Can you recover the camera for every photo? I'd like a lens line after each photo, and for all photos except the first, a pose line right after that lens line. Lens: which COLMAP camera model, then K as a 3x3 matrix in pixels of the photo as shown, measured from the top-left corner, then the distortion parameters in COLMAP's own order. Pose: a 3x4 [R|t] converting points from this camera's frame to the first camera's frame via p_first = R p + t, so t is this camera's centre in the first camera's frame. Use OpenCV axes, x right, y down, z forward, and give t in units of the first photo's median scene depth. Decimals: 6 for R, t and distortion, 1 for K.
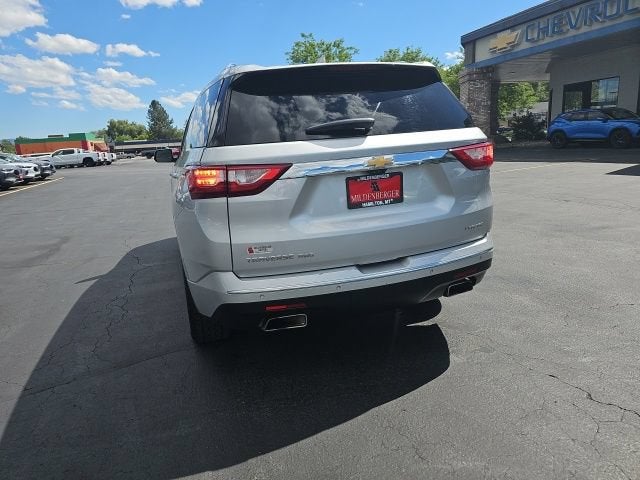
lens RADIAL K [[419.4, 0, 311.6], [0, 419.4, 241.3], [0, 0, 1]] dist [0.053902, -0.043771]
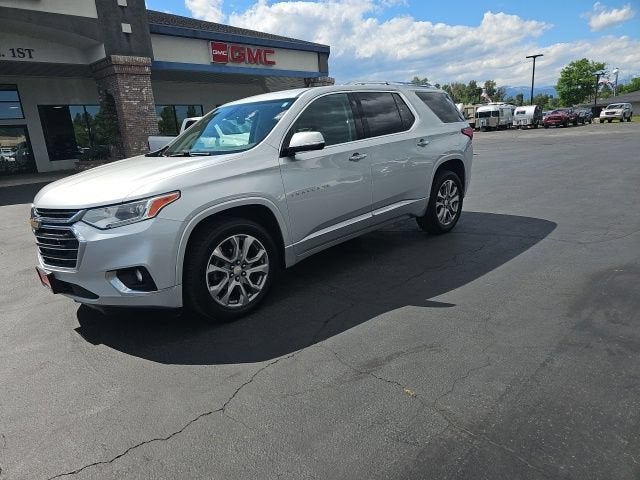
lens RADIAL K [[417.8, 0, 309.8], [0, 417.8, 244.9], [0, 0, 1]] dist [0.058023, -0.046392]
pose [[-0.427015, -0.143821, 0.892734, -0.278294], [0.299844, 0.908891, 0.289847, -0.069857], [-0.853083, 0.391450, -0.344986, 0.368718]]
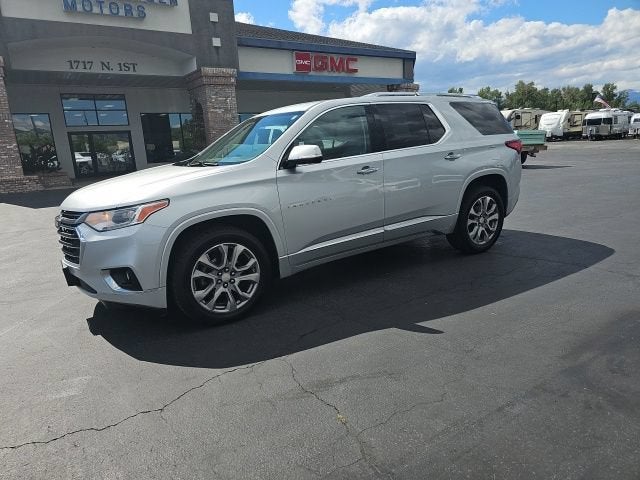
lens RADIAL K [[417.8, 0, 310.5], [0, 417.8, 244.9], [0, 0, 1]] dist [0.058023, -0.046392]
pose [[-0.234448, -0.152630, 0.960072, -0.292199], [0.291373, 0.931160, 0.219186, -0.060475], [-0.927435, 0.331126, -0.173837, 0.330082]]
